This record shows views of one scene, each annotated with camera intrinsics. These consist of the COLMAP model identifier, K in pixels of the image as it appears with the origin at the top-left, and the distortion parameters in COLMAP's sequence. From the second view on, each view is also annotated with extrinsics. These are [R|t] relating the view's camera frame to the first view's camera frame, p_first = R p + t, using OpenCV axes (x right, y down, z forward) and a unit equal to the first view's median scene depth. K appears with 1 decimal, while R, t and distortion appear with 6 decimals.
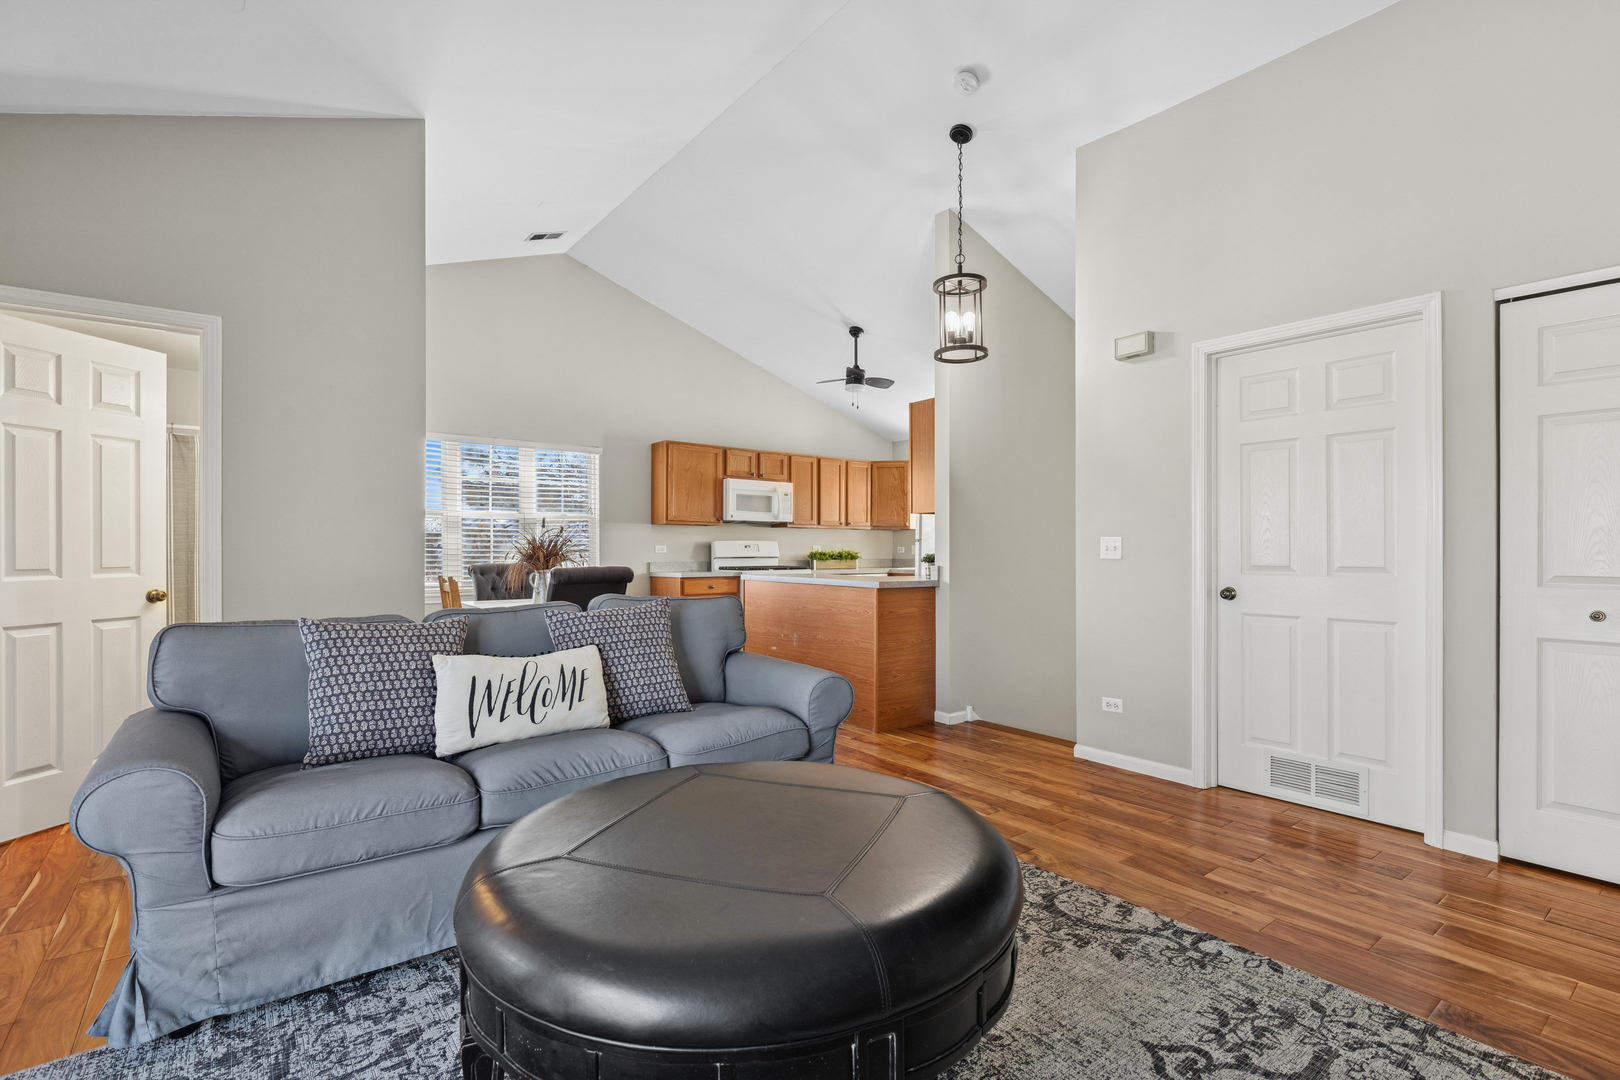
lens RADIAL K [[754.0, 0, 813.6], [0, 754.0, 550.1], [0, 0, 1]] dist [-0.003154, 0.000578]
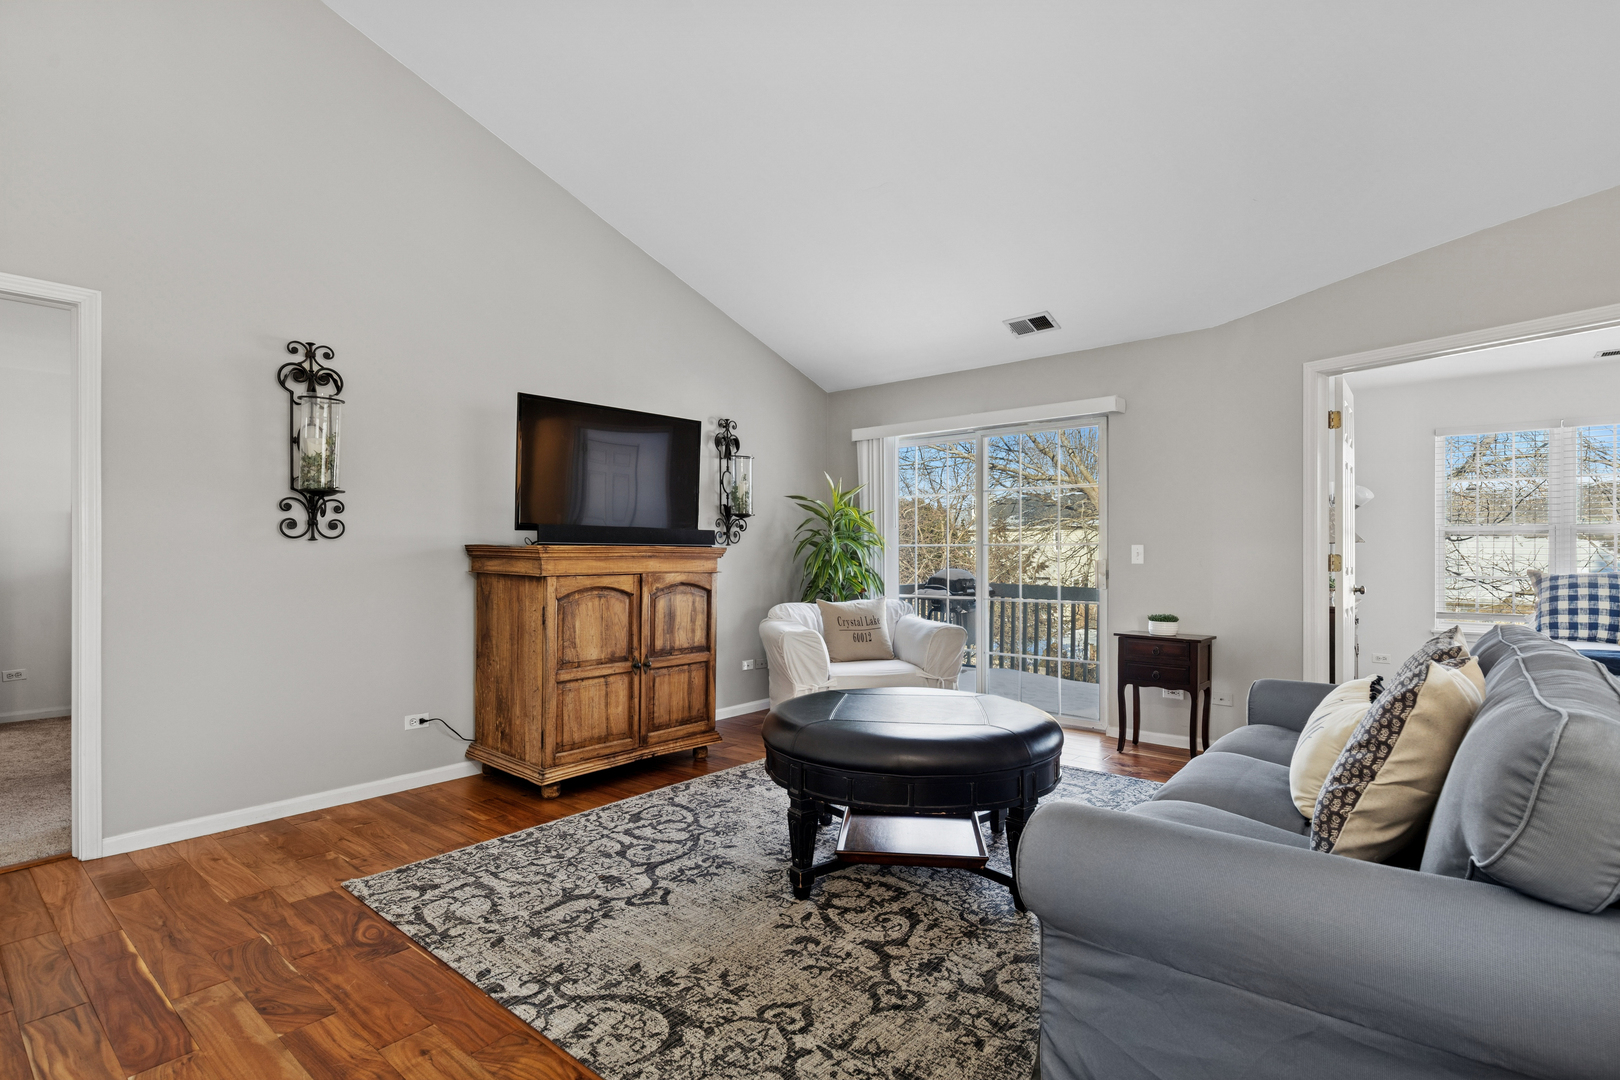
lens RADIAL K [[780.8, 0, 820.7], [0, 780.8, 553.5], [0, 0, 1]] dist [0.000437, 0.000182]
pose [[-0.975480, 0.000764, -0.220086, 0.256648], [-0.000389, 0.999986, 0.005198, -0.006000], [0.220087, 0.005156, -0.975467, 1.333120]]
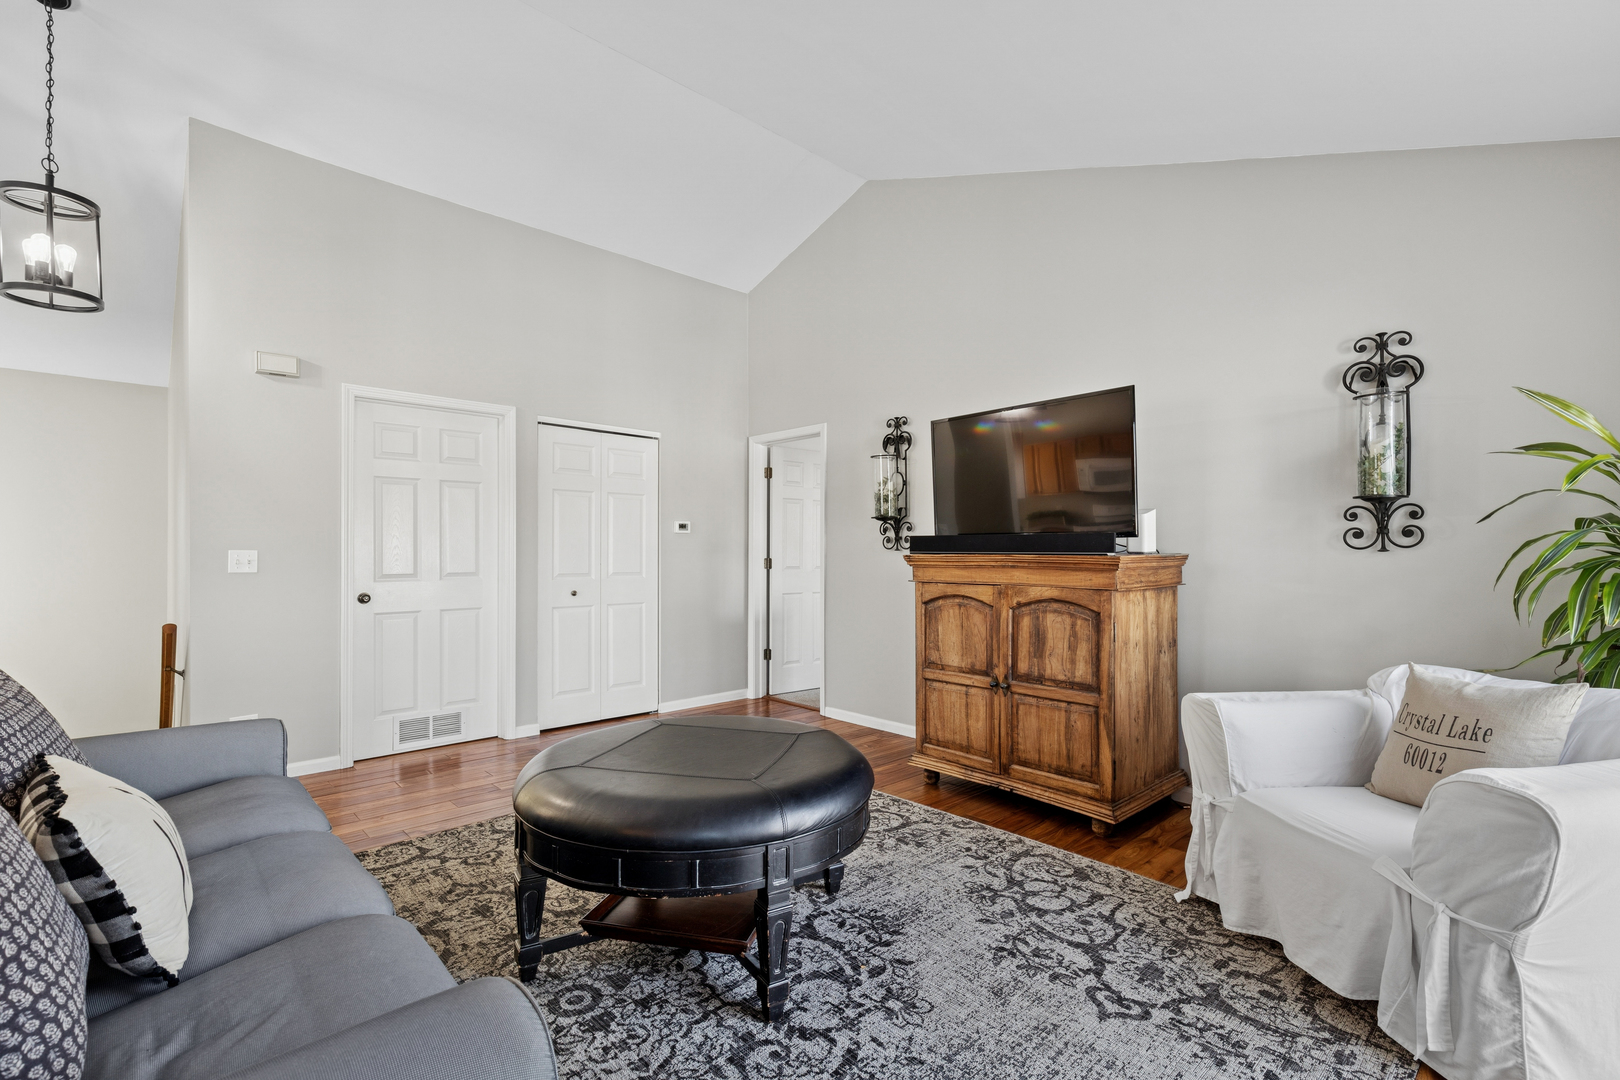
lens RADIAL K [[729.9, 0, 815.6], [0, 729.9, 548.5], [0, 0, 1]] dist [0.003458, 0.000148]
pose [[-0.107137, 0.003632, 0.994238, -0.757583], [0.003526, 0.999988, -0.003273, -0.017581], [-0.994238, 0.003155, -0.107149, 0.446617]]
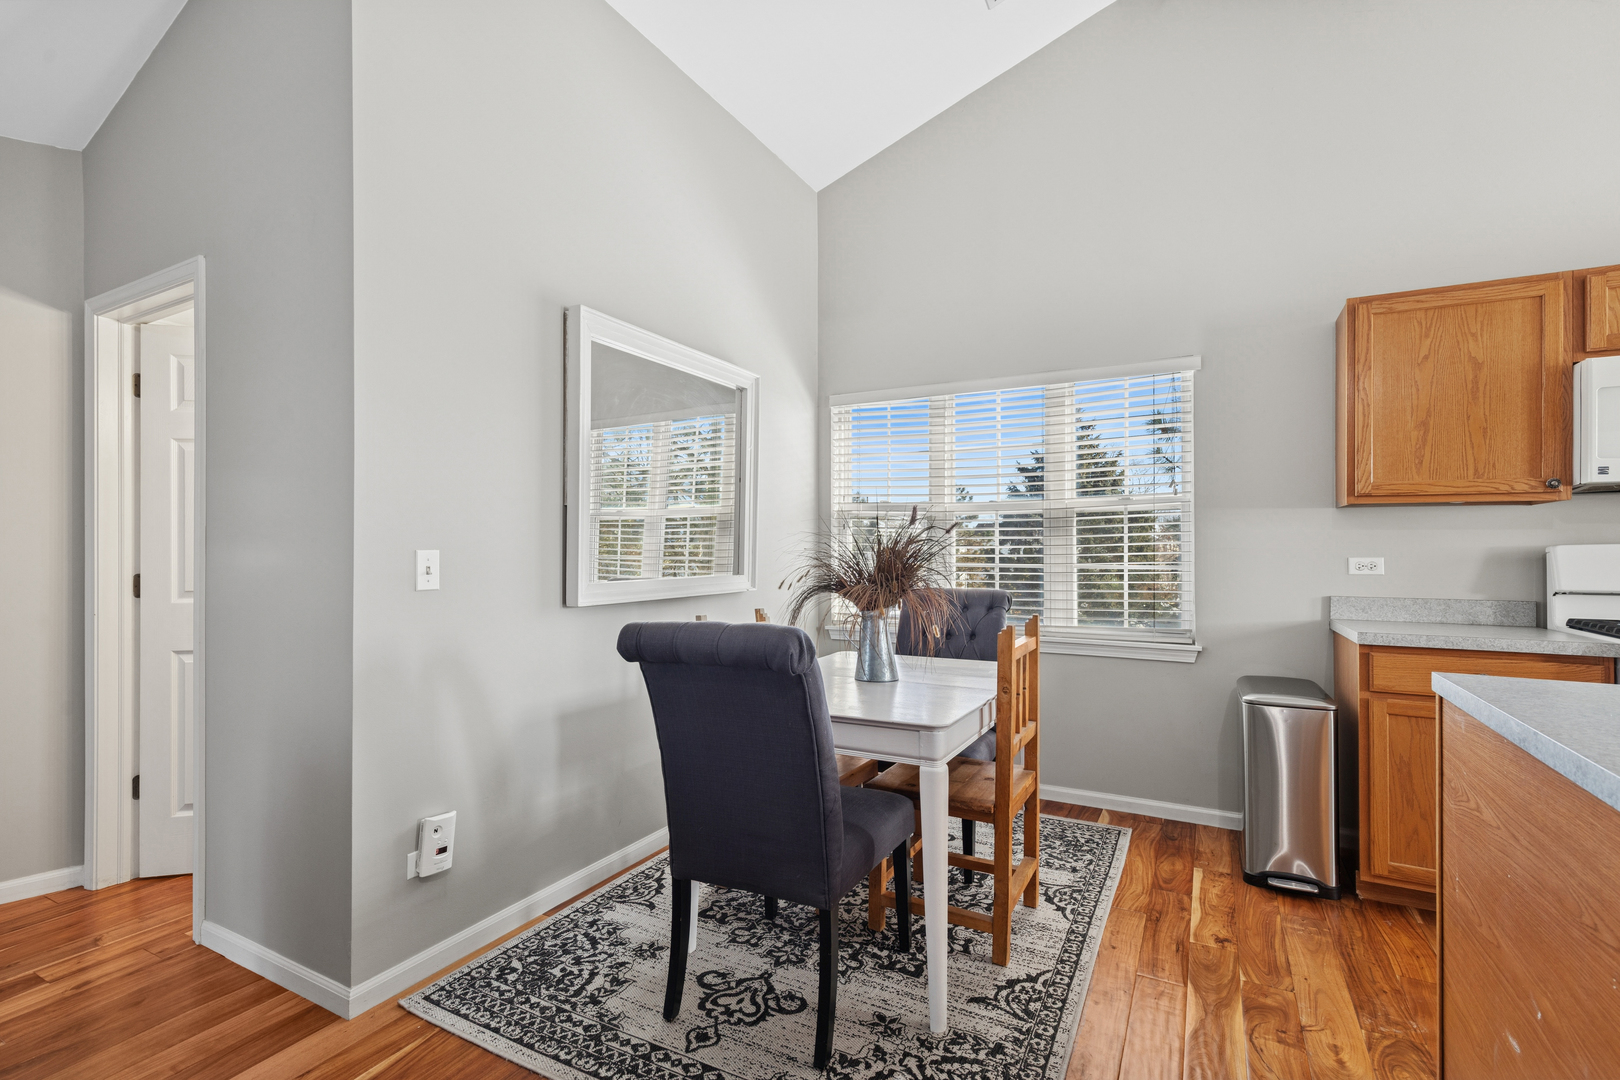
lens RADIAL K [[729.9, 0, 815.6], [0, 729.9, 548.5], [0, 0, 1]] dist [0.003458, 0.000148]
pose [[0.403924, -0.005605, -0.914775, 0.102527], [0.000525, 0.999982, -0.005896, -0.020398], [0.914792, 0.001901, 0.403920, 1.251994]]
